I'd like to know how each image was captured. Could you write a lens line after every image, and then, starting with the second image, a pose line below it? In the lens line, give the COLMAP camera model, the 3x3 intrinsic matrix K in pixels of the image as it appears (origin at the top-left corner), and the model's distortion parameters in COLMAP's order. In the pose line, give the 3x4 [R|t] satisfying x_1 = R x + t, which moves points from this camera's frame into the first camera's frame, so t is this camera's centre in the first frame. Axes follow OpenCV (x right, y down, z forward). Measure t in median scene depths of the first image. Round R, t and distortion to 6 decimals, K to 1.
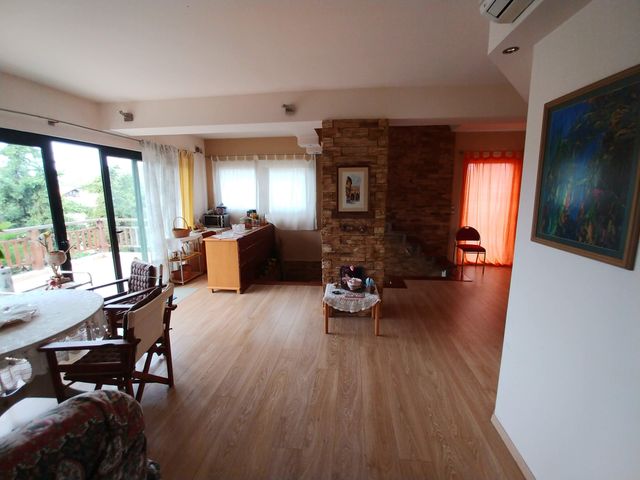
lens RADIAL K [[282.1, 0, 319.4], [0, 282.1, 237.2], [0, 0, 1]] dist [-0.017813, 0.000206]
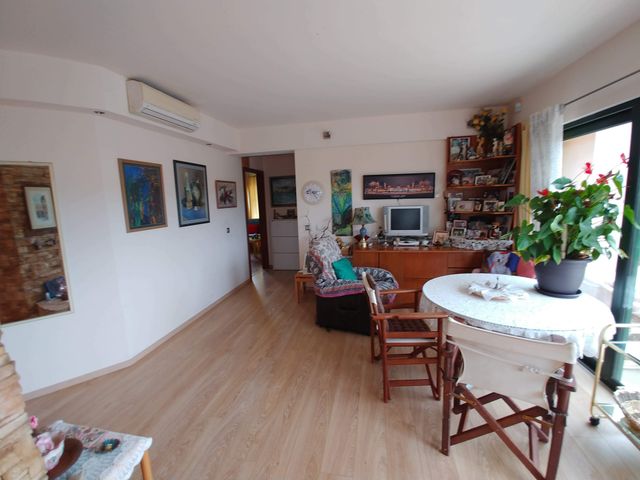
lens RADIAL K [[282.1, 0, 319.4], [0, 282.1, 237.2], [0, 0, 1]] dist [-0.017813, 0.000206]
pose [[-0.995308, 0.035883, 0.089860, -0.452125], [0.061641, 0.950995, 0.303001, -0.309190], [-0.074583, 0.307119, -0.948744, 1.895201]]
